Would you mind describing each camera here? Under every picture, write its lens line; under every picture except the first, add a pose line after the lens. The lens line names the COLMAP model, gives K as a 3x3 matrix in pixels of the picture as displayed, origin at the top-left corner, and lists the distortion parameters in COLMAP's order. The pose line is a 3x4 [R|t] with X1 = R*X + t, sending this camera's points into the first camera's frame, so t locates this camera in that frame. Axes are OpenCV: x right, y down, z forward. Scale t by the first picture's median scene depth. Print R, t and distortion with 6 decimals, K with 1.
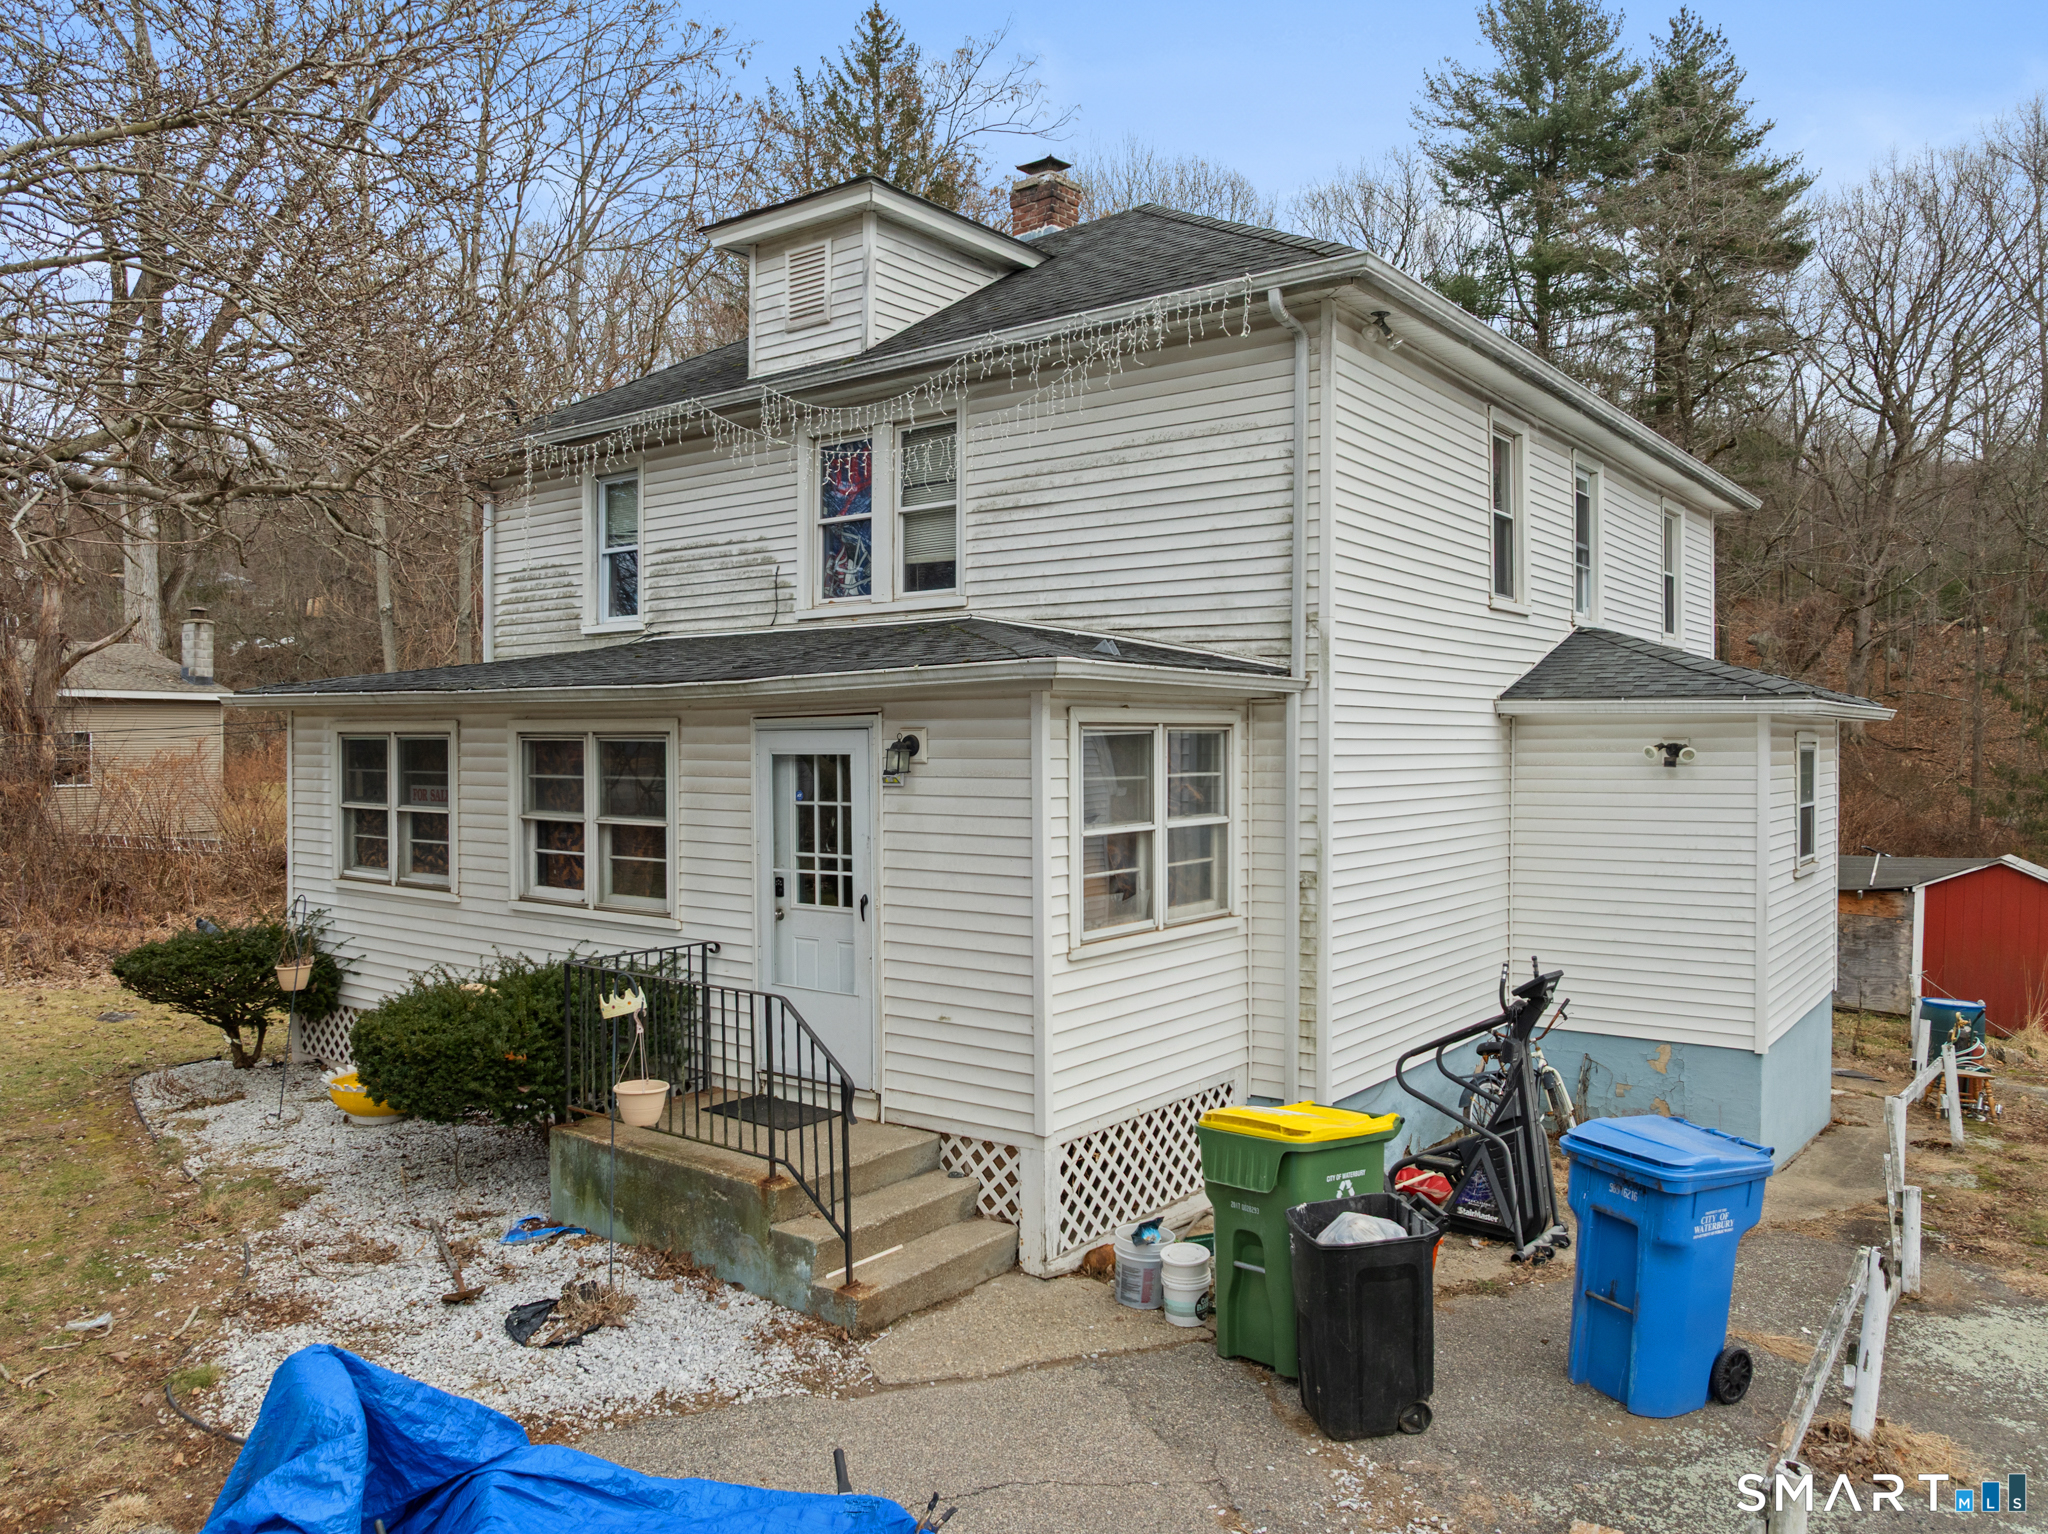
lens RADIAL K [[1468.3, 0, 1026.5], [0, 1468.3, 765.7], [0, 0, 1]] dist [-0.000505, -0.088535]
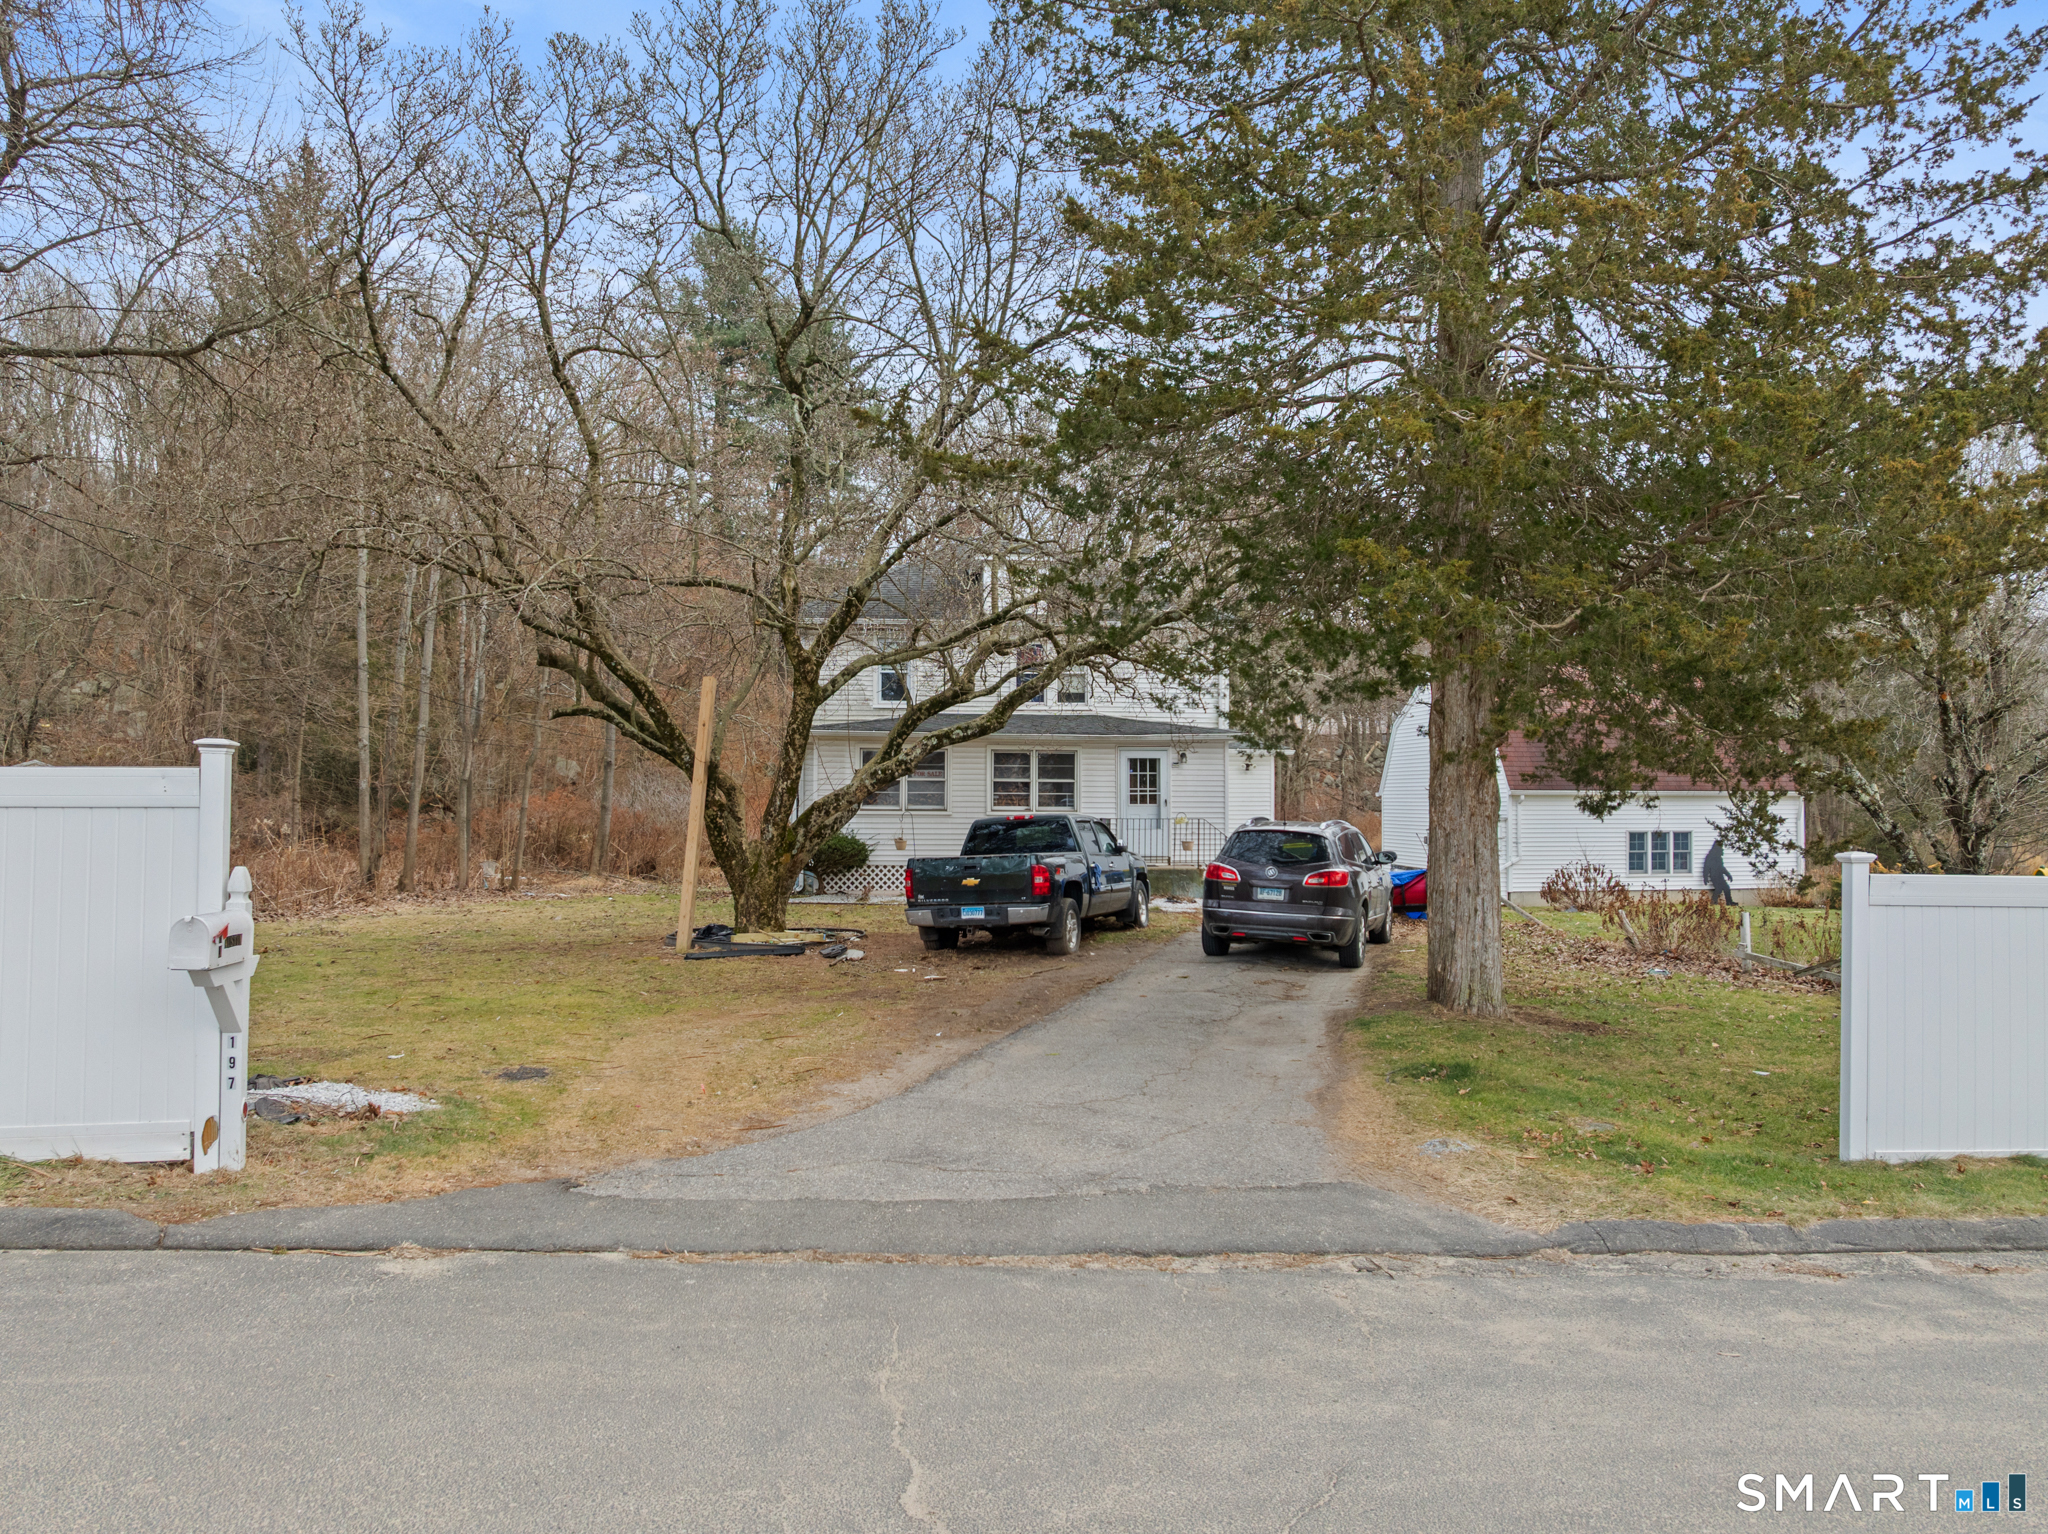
lens RADIAL K [[1418.5, 0, 1018.5], [0, 1418.5, 751.4], [0, 0, 1]] dist [-0.035757, -0.000699]
pose [[0.734797, 0.024140, 0.677857, -2.131052], [0.006145, 0.999089, -0.042242, 0.093411], [-0.678259, 0.035205, 0.733979, -0.982060]]
